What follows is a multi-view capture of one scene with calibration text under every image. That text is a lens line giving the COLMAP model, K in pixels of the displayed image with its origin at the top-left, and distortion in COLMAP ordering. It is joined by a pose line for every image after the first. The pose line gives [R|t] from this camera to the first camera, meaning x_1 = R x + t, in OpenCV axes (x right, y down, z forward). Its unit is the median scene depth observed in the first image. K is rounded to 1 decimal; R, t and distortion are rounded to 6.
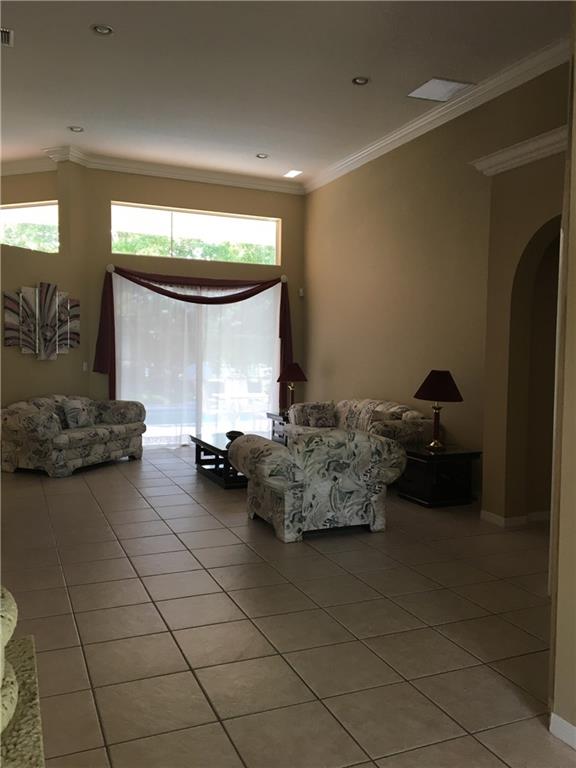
lens RADIAL K [[638.5, 0, 293.2], [0, 638.5, 380.4], [0, 0, 1]] dist [0.085189, -0.136280]
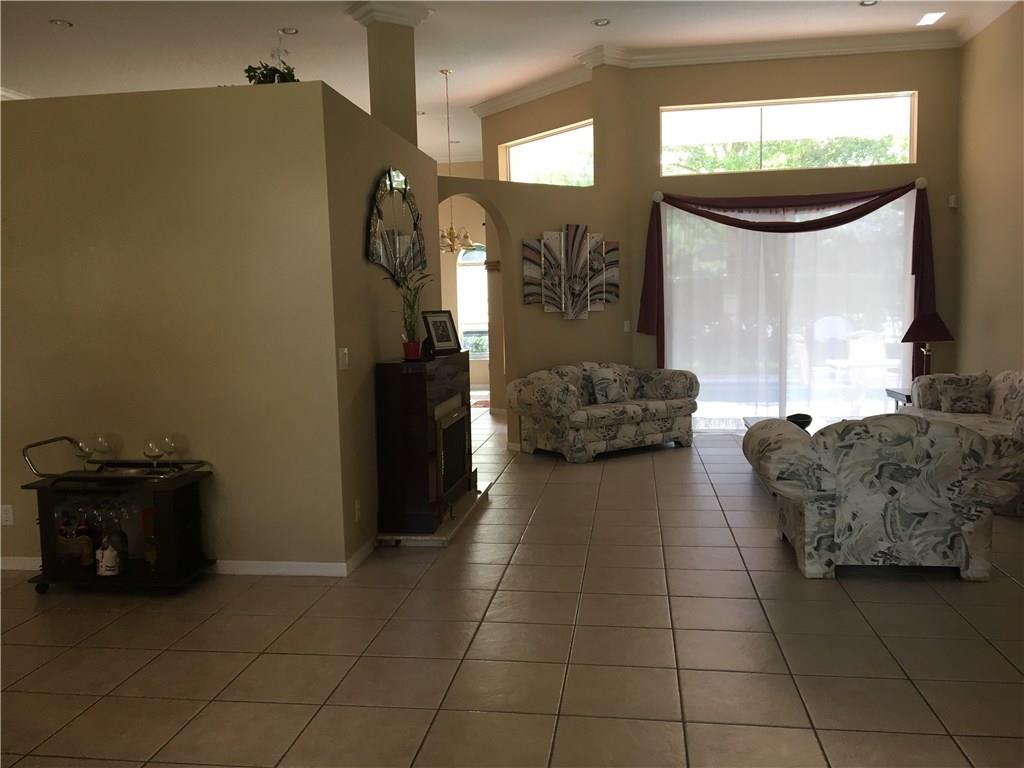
lens RADIAL K [[851.4, 0, 513.7], [0, 851.4, 381.5], [0, 0, 1]] dist [0.085189, -0.136280]
pose [[0.849626, 0.011871, -0.527252, 0.120016], [0.012097, 0.999045, 0.041986, 0.000804], [0.527247, -0.042051, 0.848671, 0.038060]]
